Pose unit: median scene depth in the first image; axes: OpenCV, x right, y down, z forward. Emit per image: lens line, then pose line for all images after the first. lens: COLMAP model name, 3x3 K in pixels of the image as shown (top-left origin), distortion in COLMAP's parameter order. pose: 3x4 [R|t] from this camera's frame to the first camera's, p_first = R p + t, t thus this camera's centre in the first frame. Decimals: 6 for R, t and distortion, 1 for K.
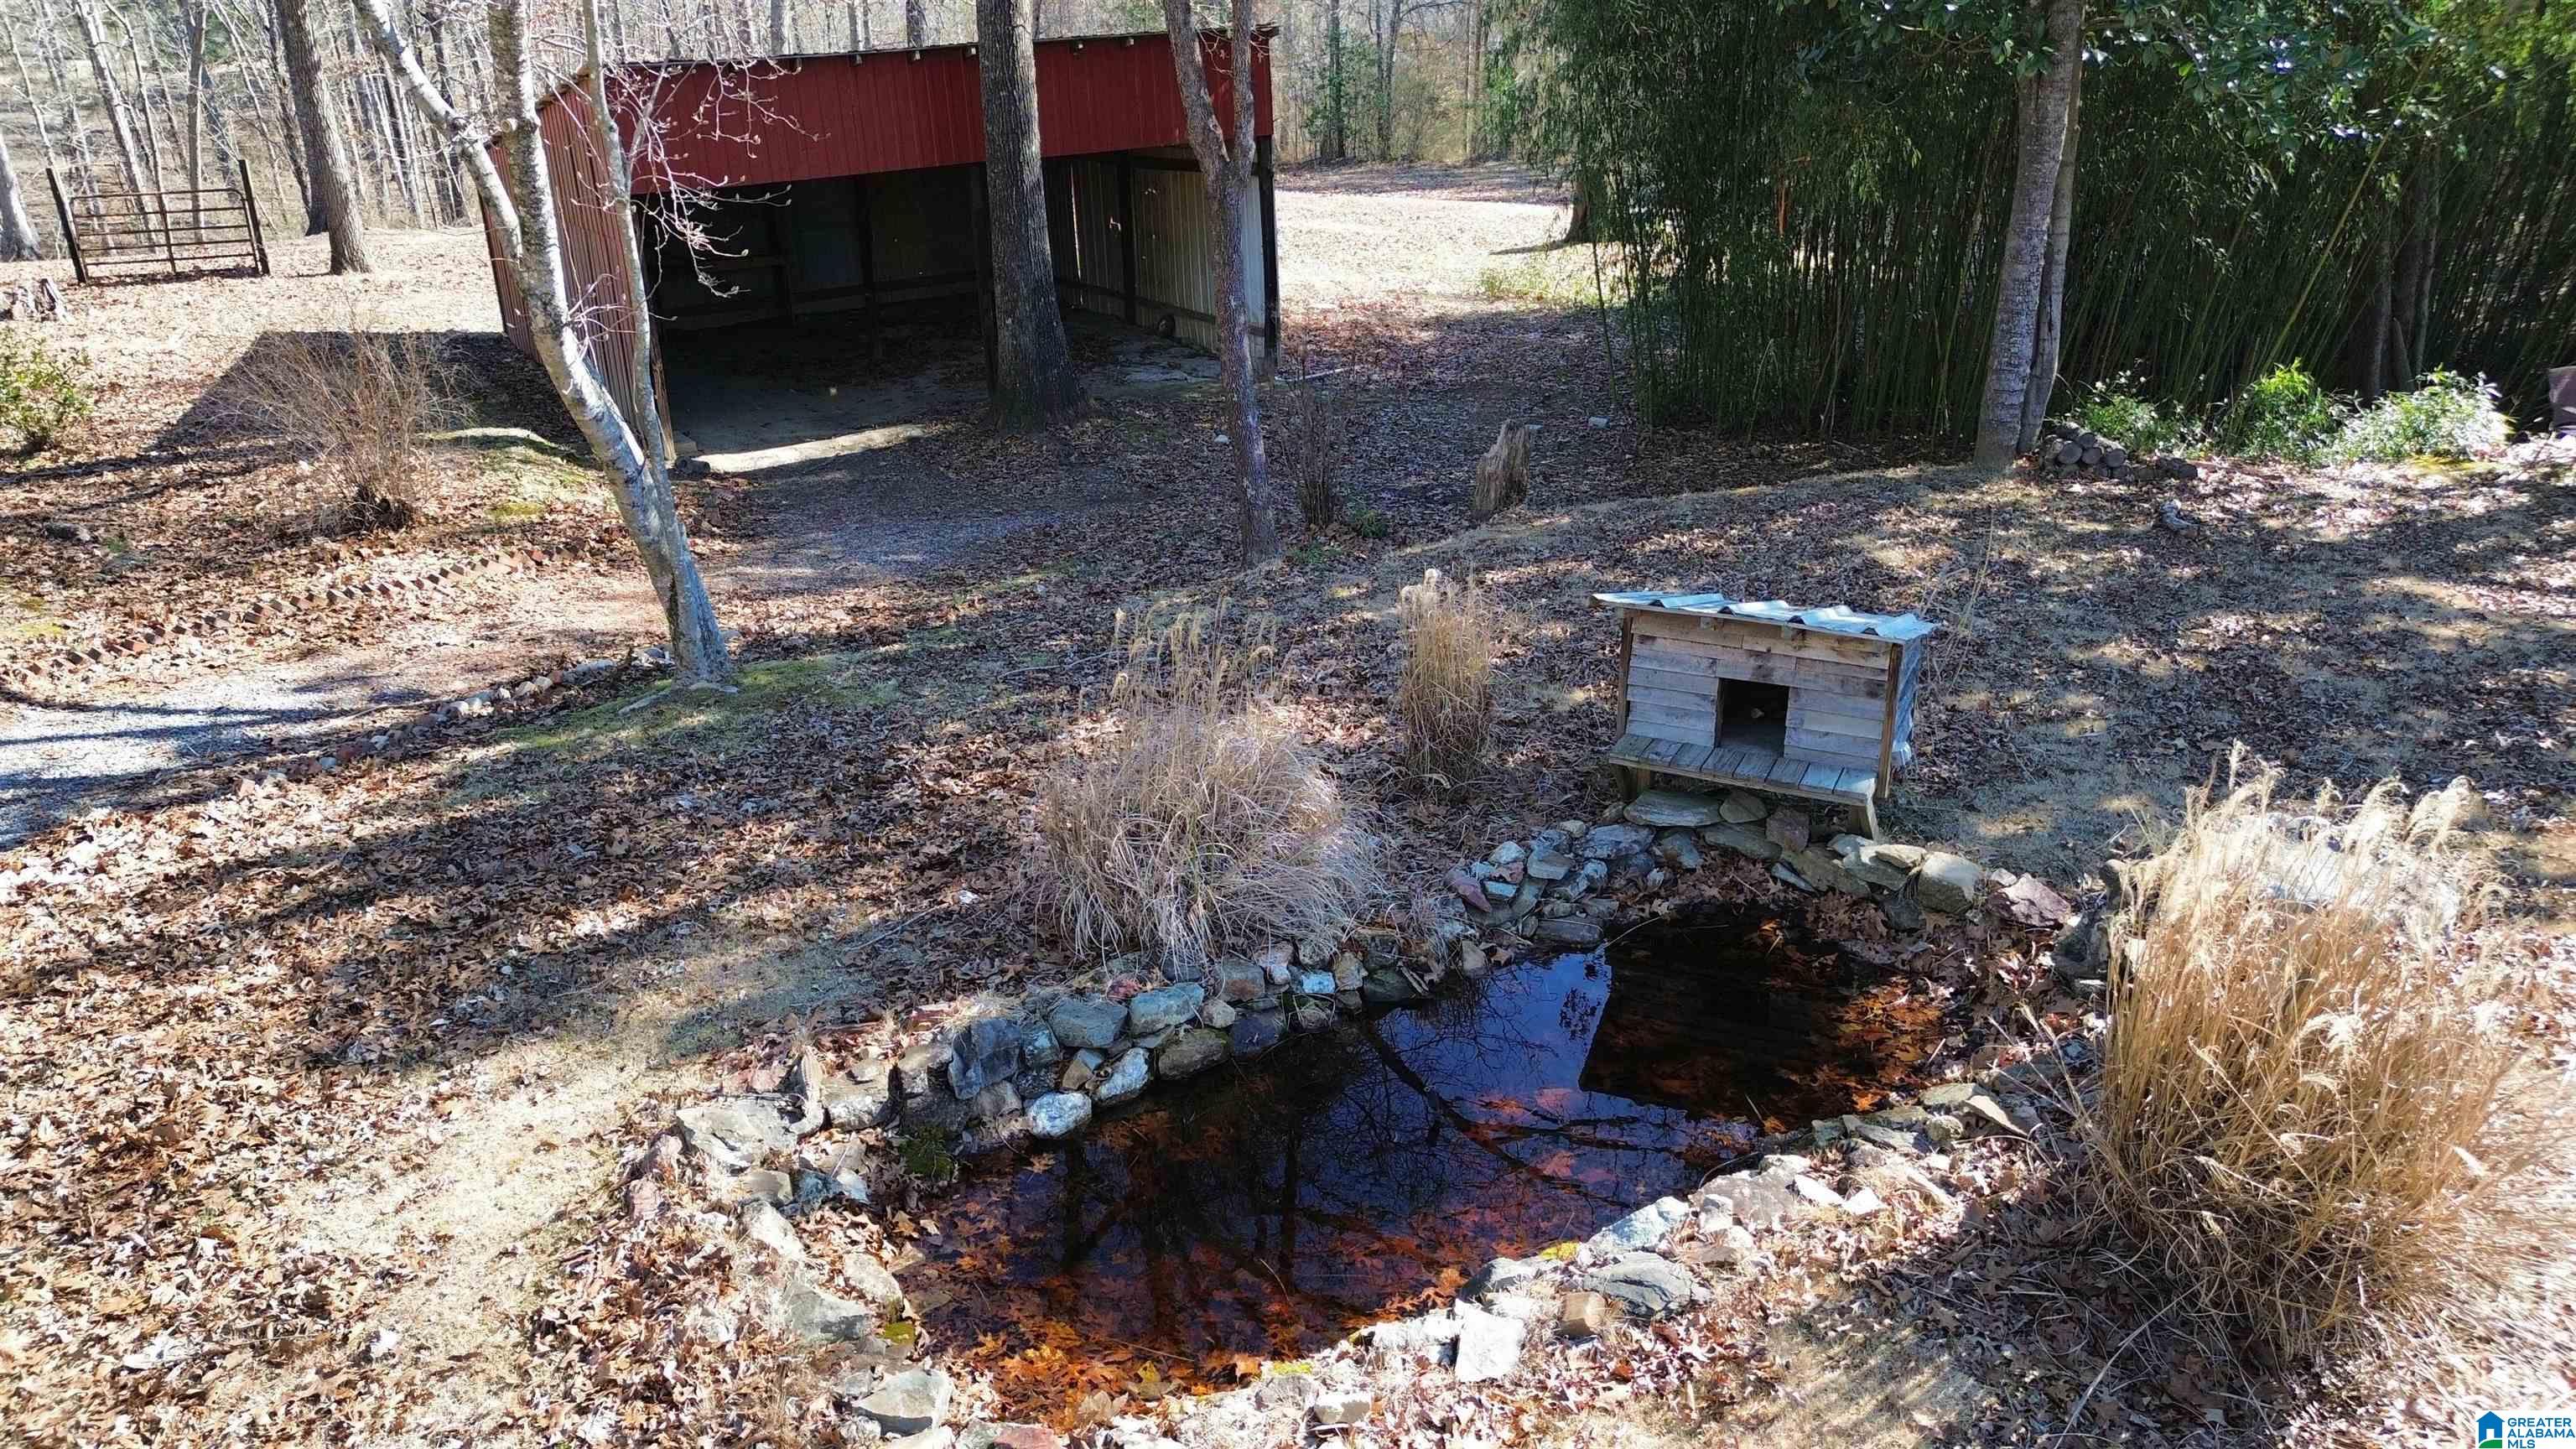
lens RADIAL K [[1828.9, 0, 1295.3], [0, 1828.9, 736.7], [0, 0, 1]] dist [0.084278, -0.085649]
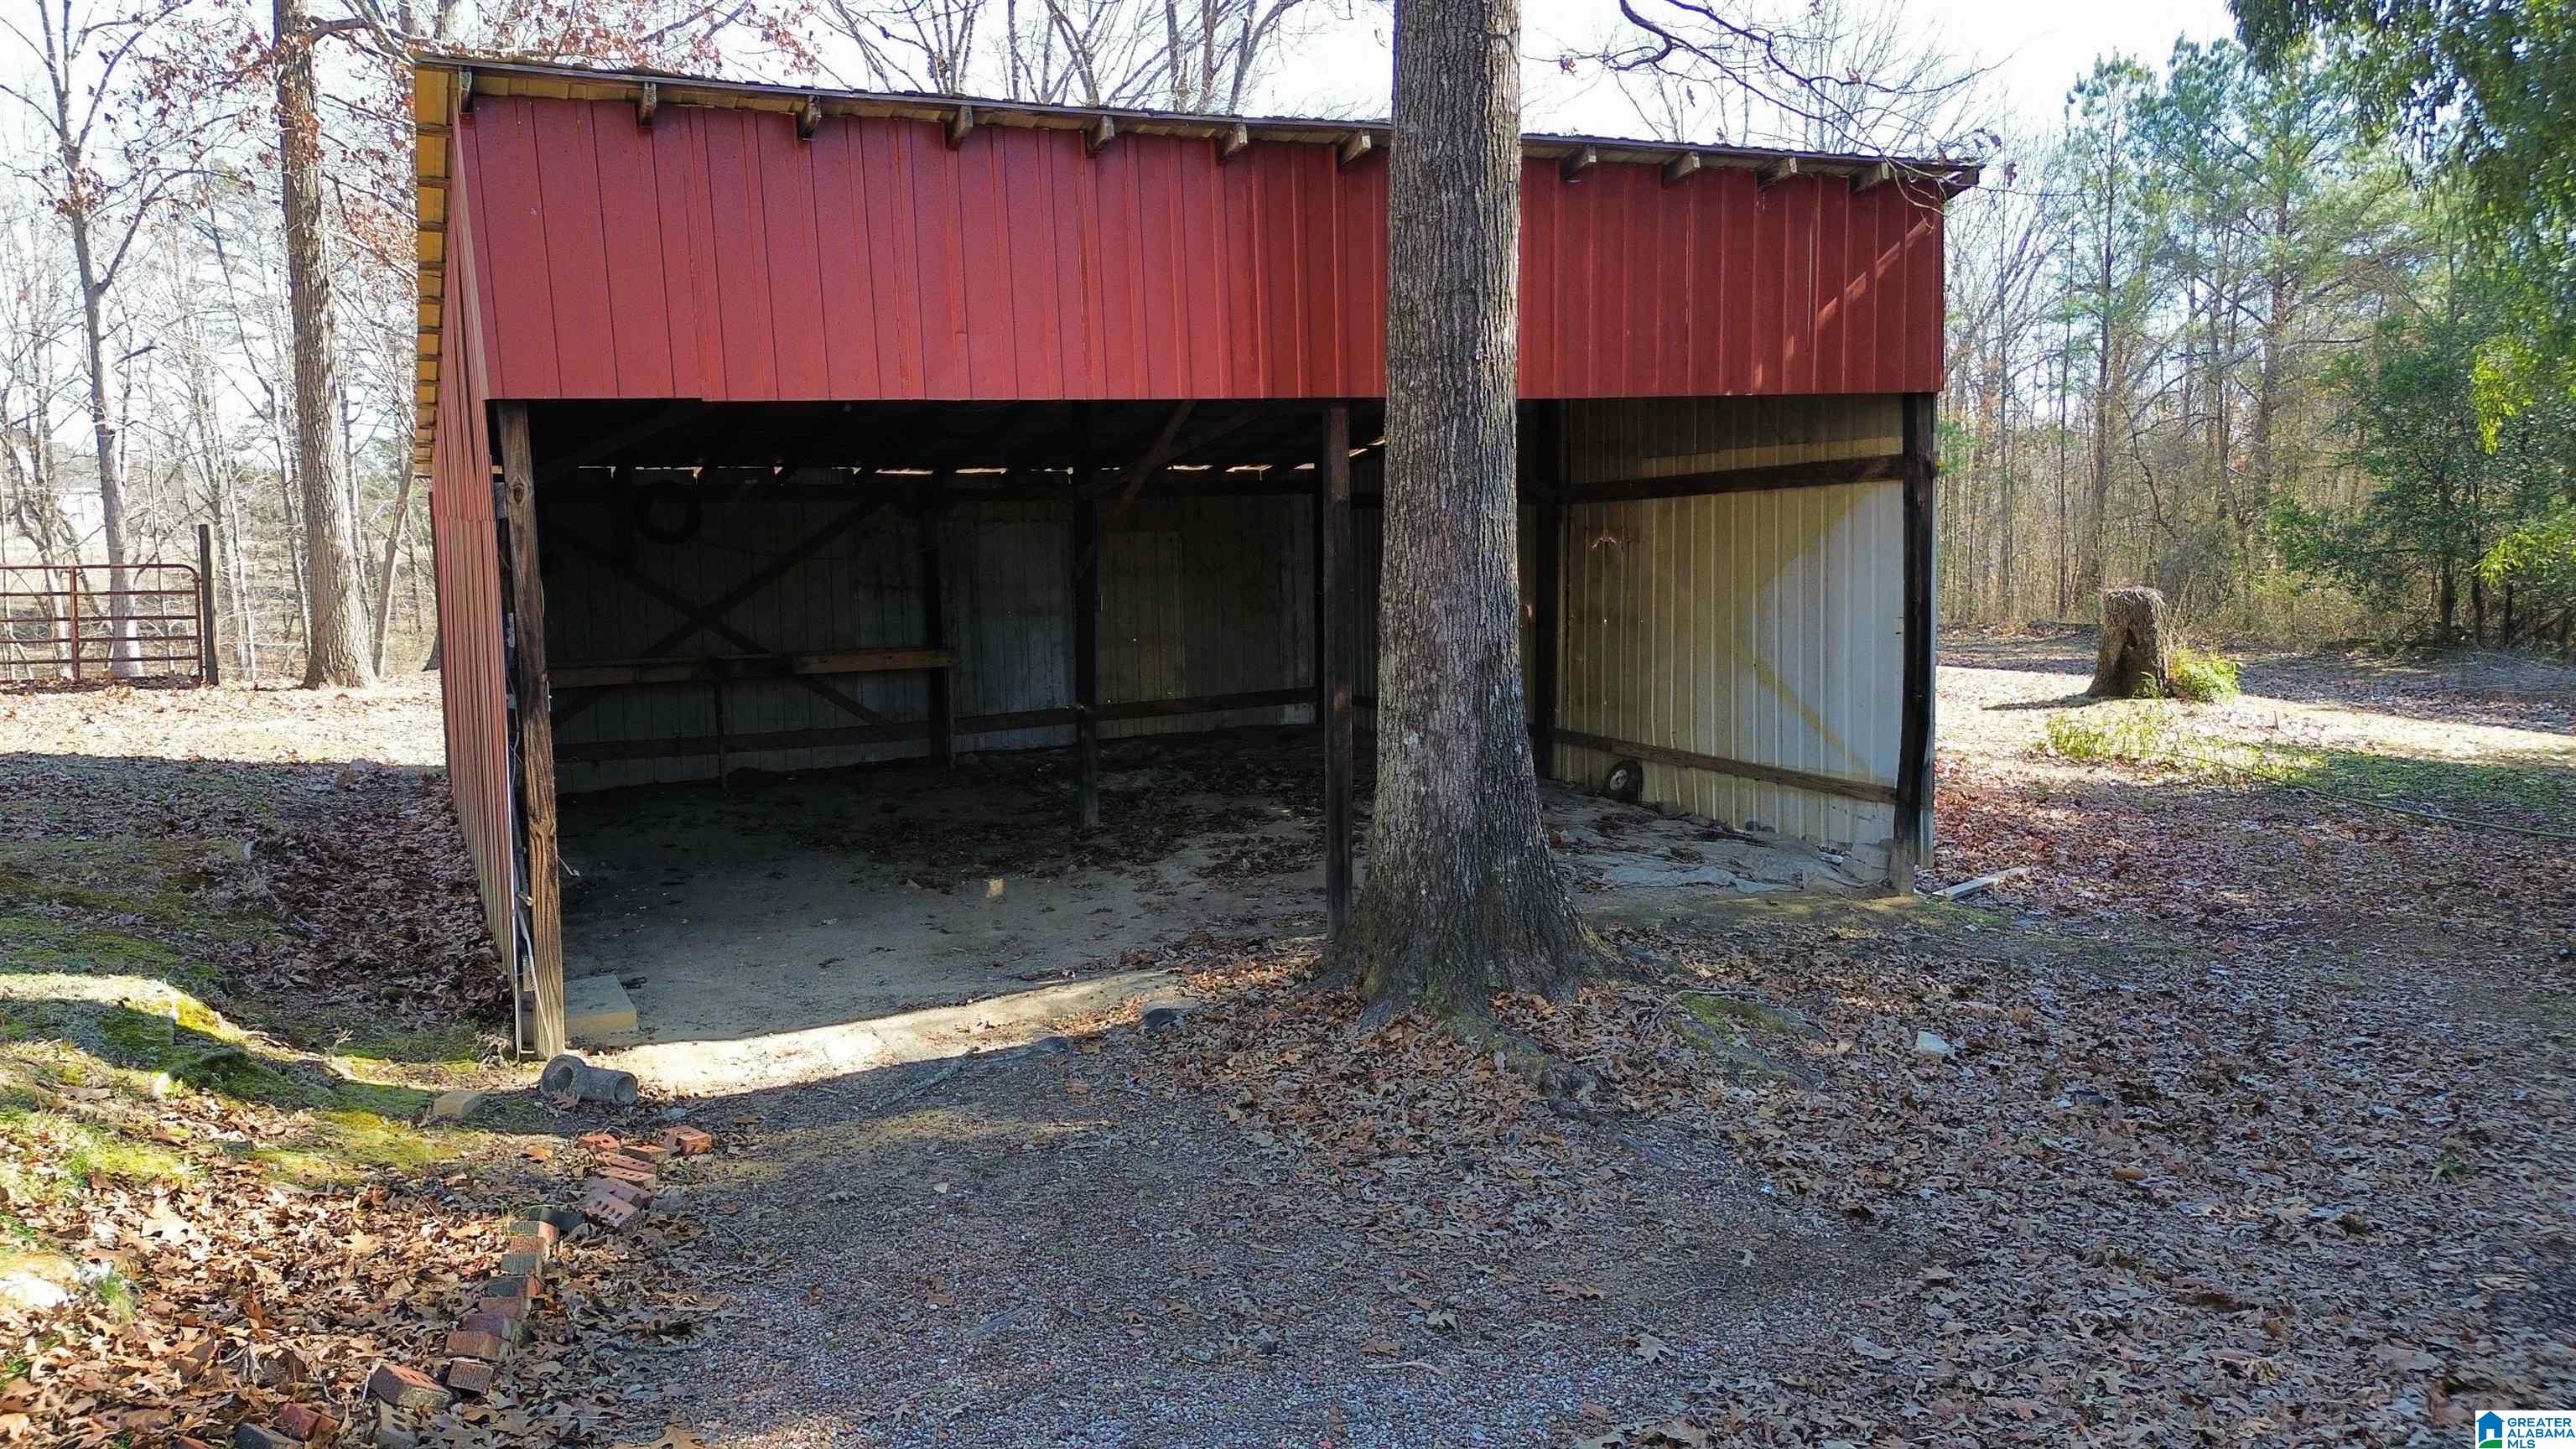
lens RADIAL K [[1828.9, 0, 1295.2], [0, 1828.9, 722.3], [0, 0, 1]] dist [0.084278, -0.085649]
pose [[0.994136, 0.025079, -0.105185, -0.132037], [-0.052097, 0.963480, -0.262663, -0.115179], [0.094756, 0.266602, 0.959137, 0.575813]]
